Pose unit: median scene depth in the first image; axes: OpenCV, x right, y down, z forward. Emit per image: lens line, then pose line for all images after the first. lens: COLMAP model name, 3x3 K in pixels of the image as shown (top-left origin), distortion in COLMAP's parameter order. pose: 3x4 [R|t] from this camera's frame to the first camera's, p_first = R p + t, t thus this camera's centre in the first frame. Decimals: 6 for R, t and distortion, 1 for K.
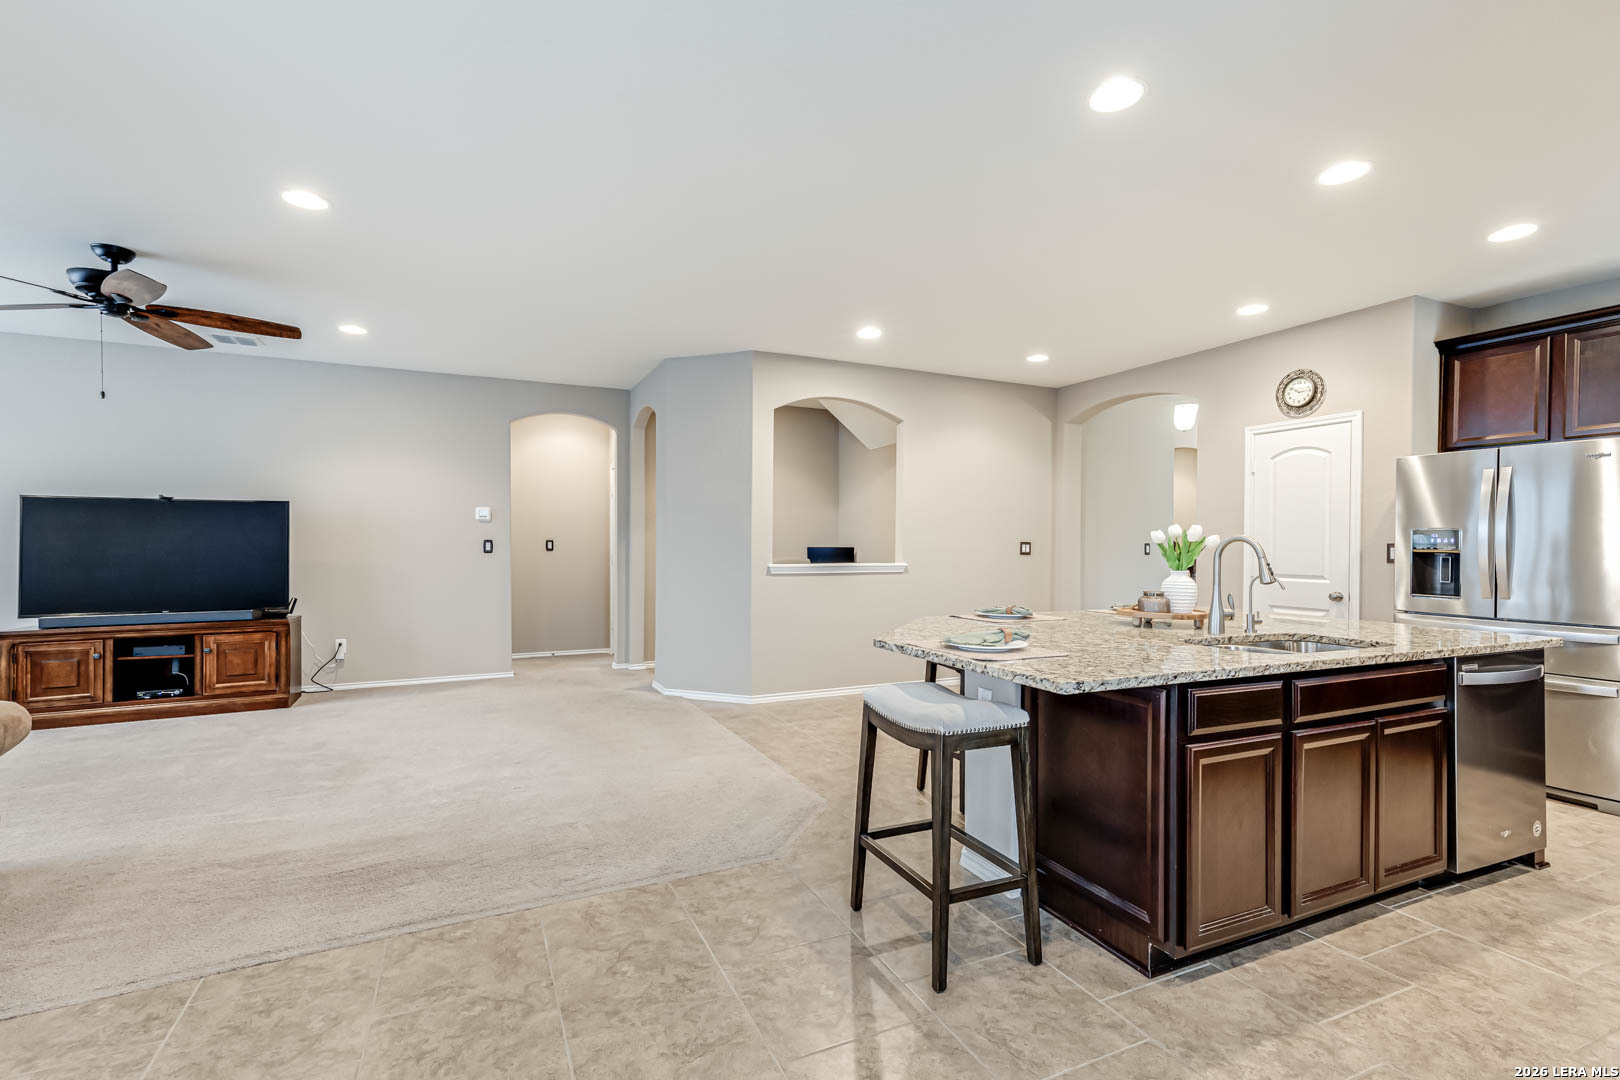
lens RADIAL K [[725.3, 0, 805.2], [0, 725.3, 542.3], [0, 0, 1]] dist [0.027931, -0.001027]
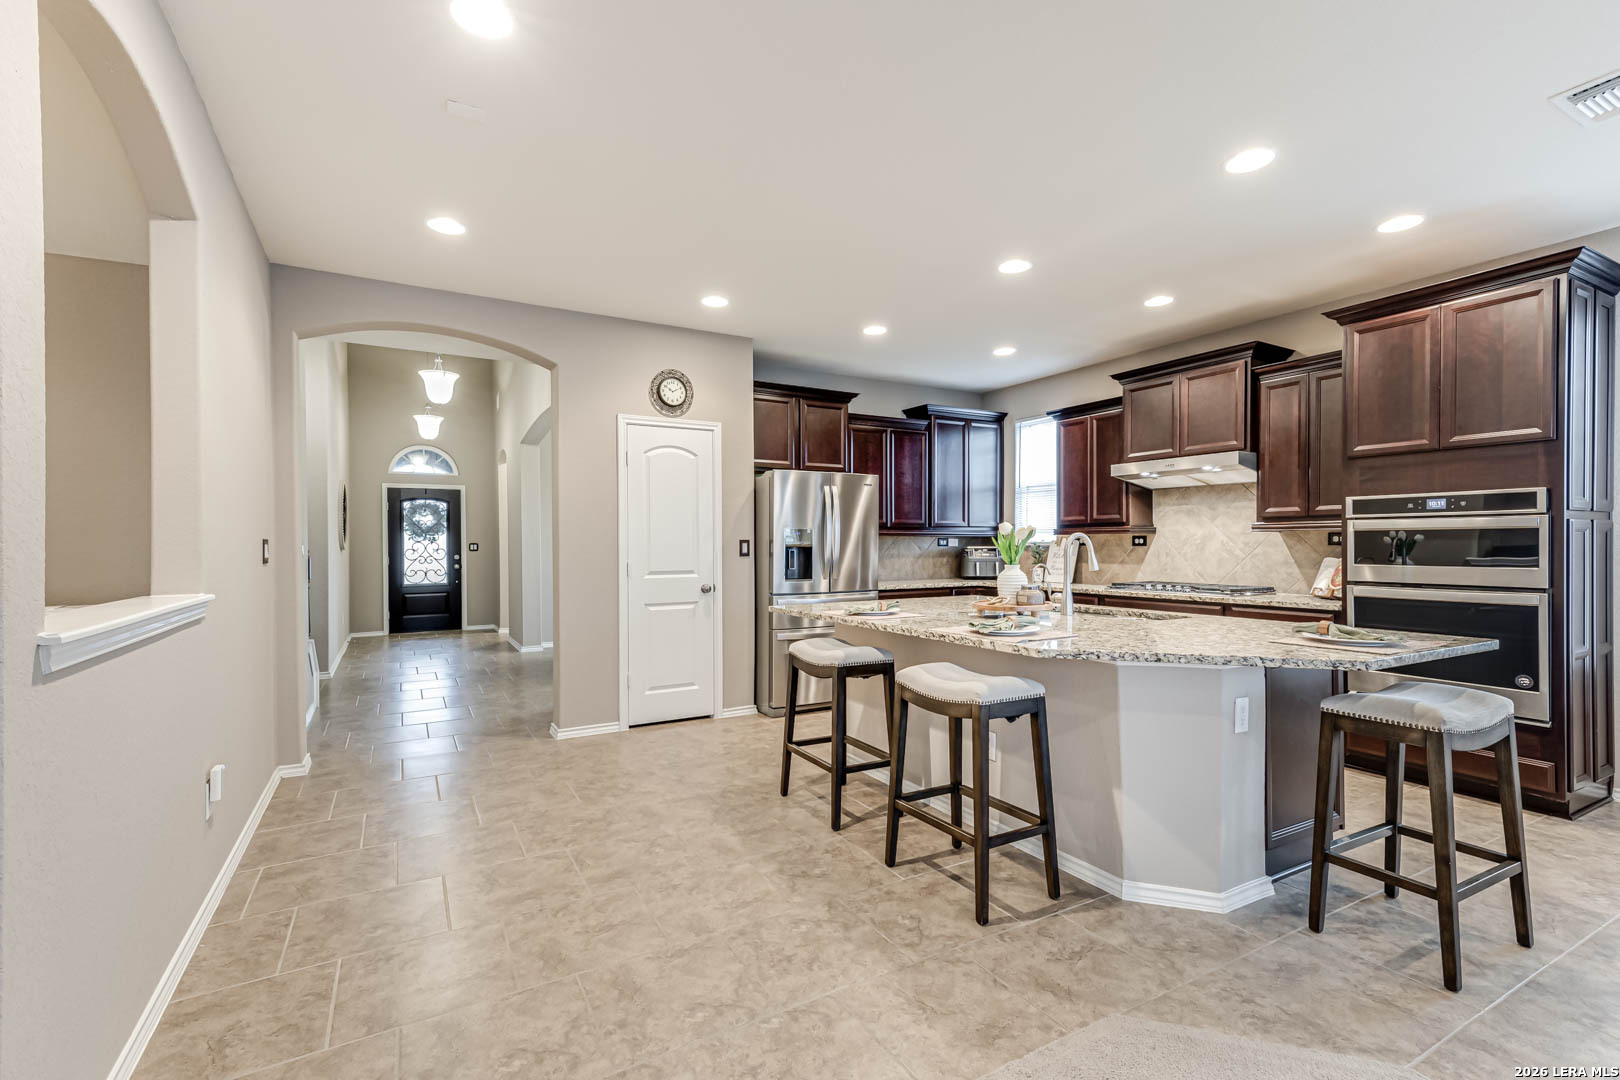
lens RADIAL K [[725.3, 0, 804.3], [0, 725.3, 546.6], [0, 0, 1]] dist [0.027931, -0.001027]
pose [[-0.076570, -0.012952, 0.996980, -0.388823], [0.001089, 0.999914, 0.013074, -0.002799], [-0.997064, 0.002087, -0.076549, 0.989957]]
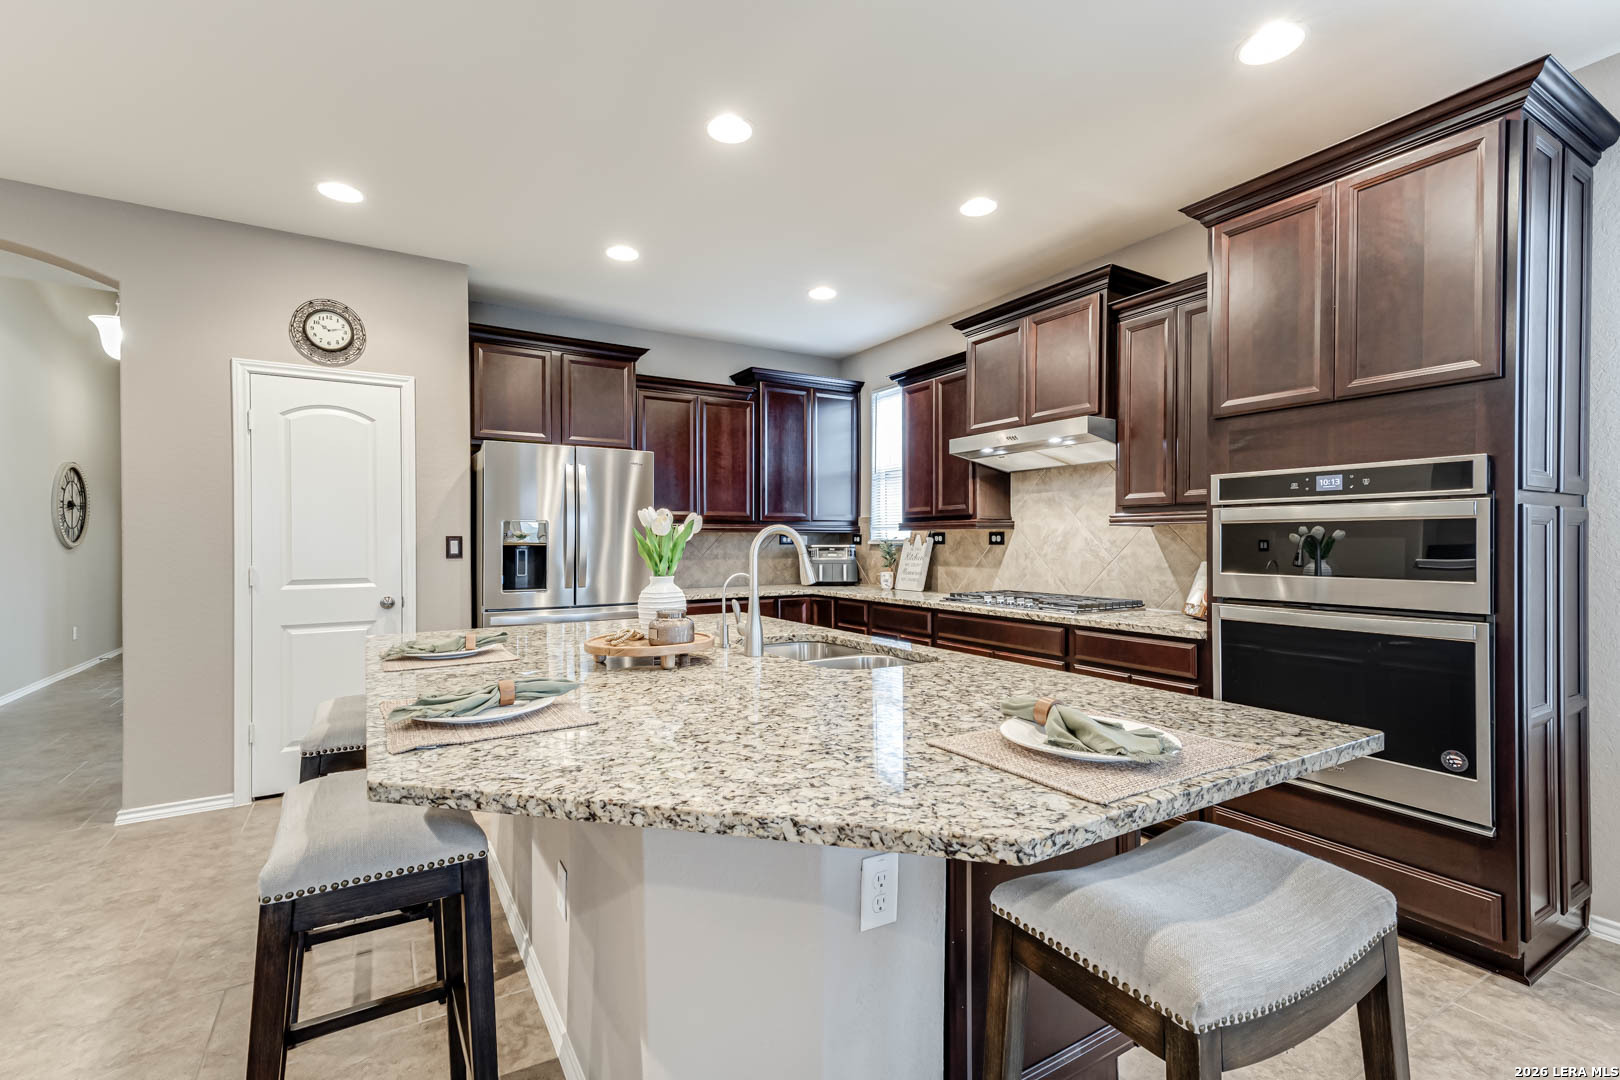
lens RADIAL K [[725.3, 0, 807.0], [0, 725.3, 542.9], [0, 0, 1]] dist [0.027931, -0.001027]
pose [[-0.102825, -0.011508, 0.994633, -0.121787], [-0.000513, 0.999934, 0.011517, -0.000483], [-0.994699, 0.000674, -0.102824, 0.664925]]
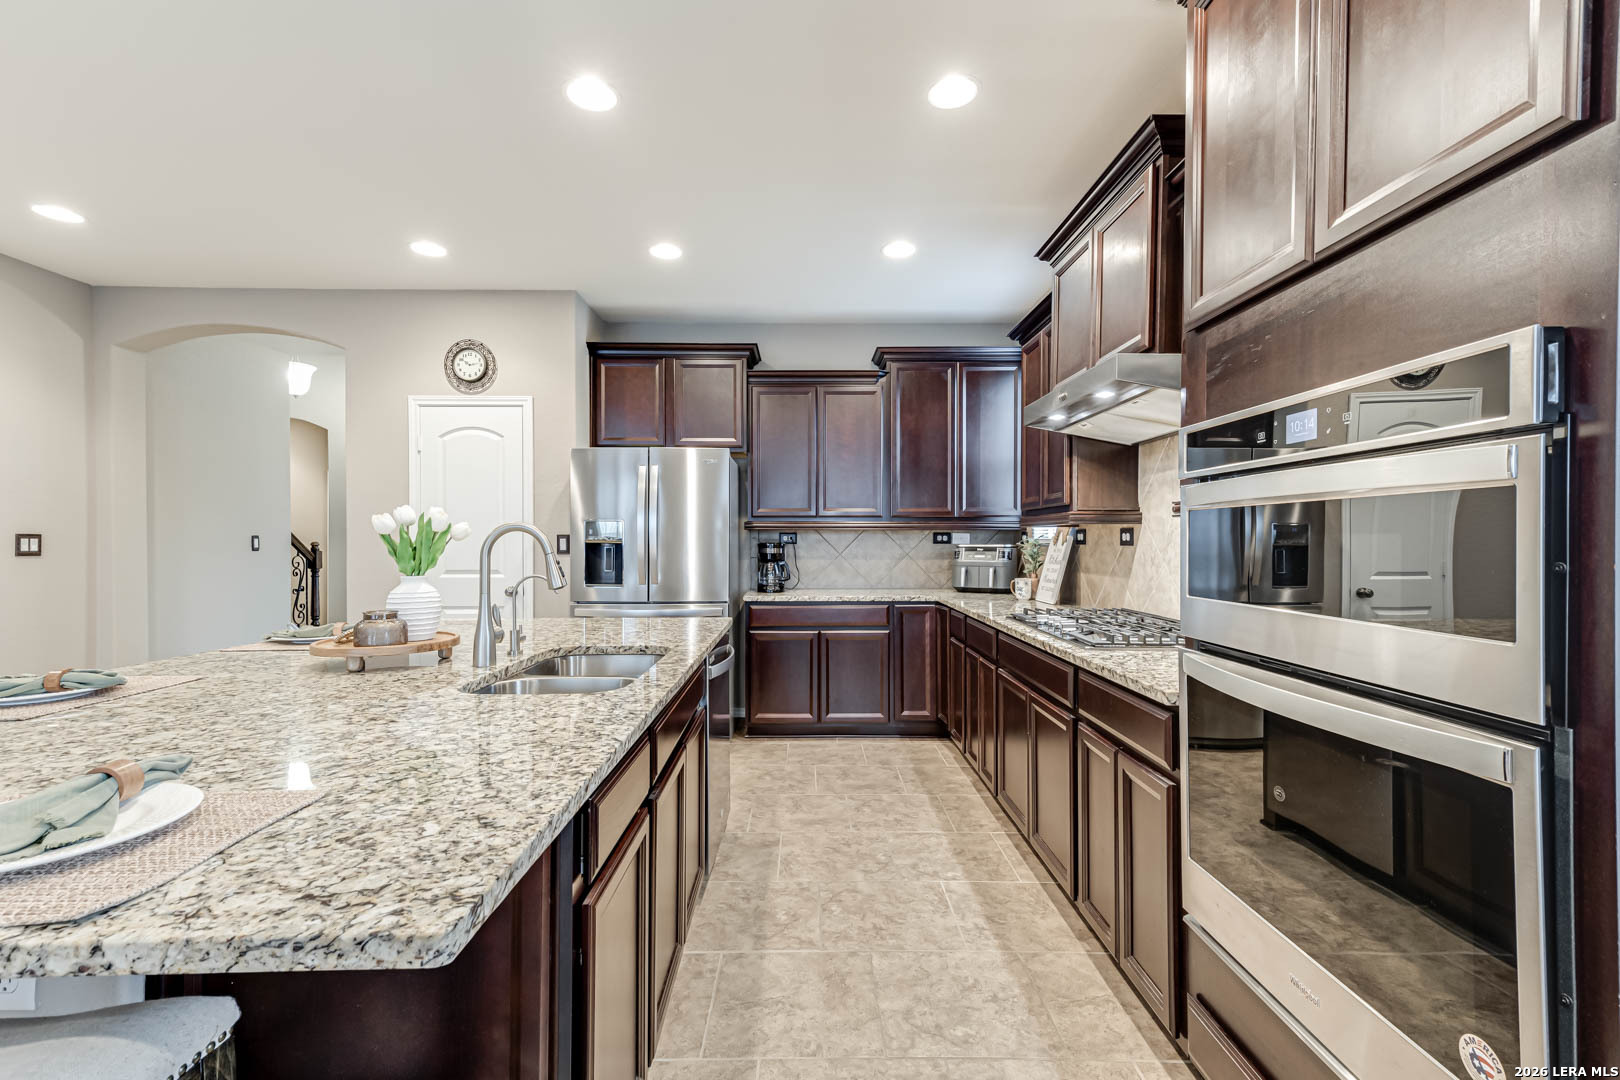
lens RADIAL K [[725.3, 0, 800.9], [0, 725.3, 543.2], [0, 0, 1]] dist [0.027931, -0.001027]
pose [[0.429953, -0.013274, 0.902754, 0.045105], [0.001900, 0.999903, 0.013798, 0.000659], [-0.902849, -0.004217, 0.429936, 0.281332]]
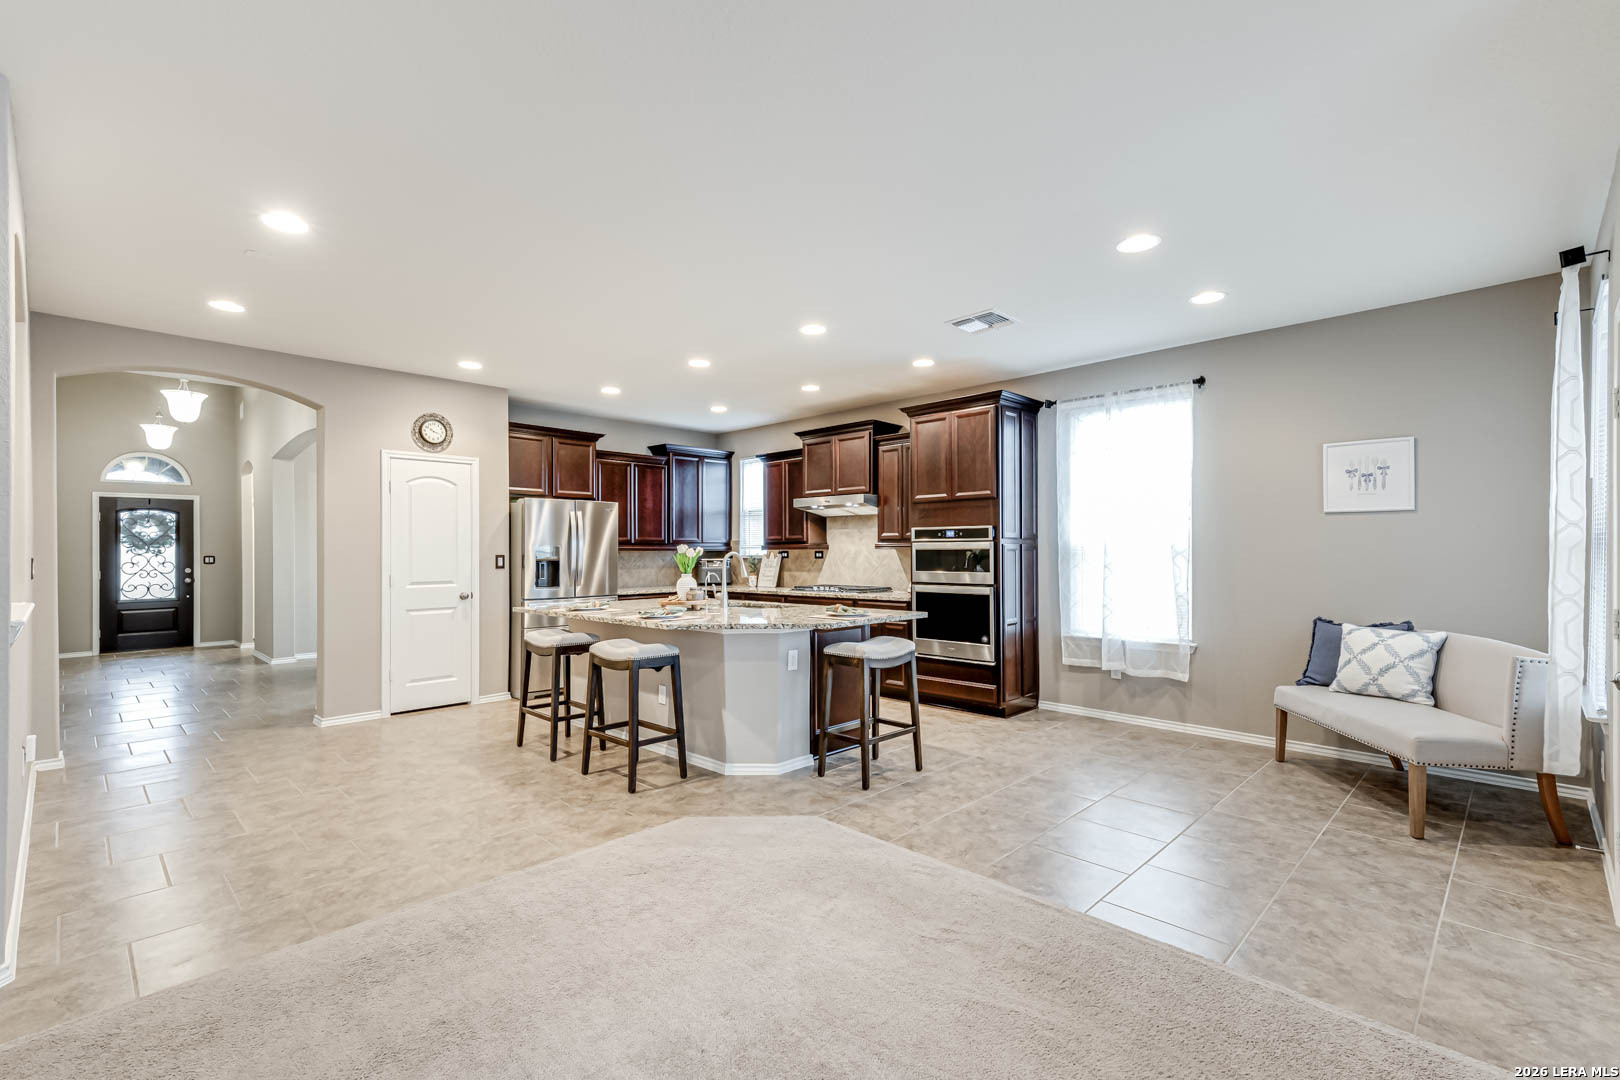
lens RADIAL K [[725.3, 0, 811.2], [0, 725.3, 545.7], [0, 0, 1]] dist [0.027931, -0.001027]
pose [[-0.350144, -0.001280, 0.936695, -0.766687], [-0.000145, 0.999999, 0.001312, -0.018689], [-0.936696, 0.000324, -0.350144, 0.925103]]
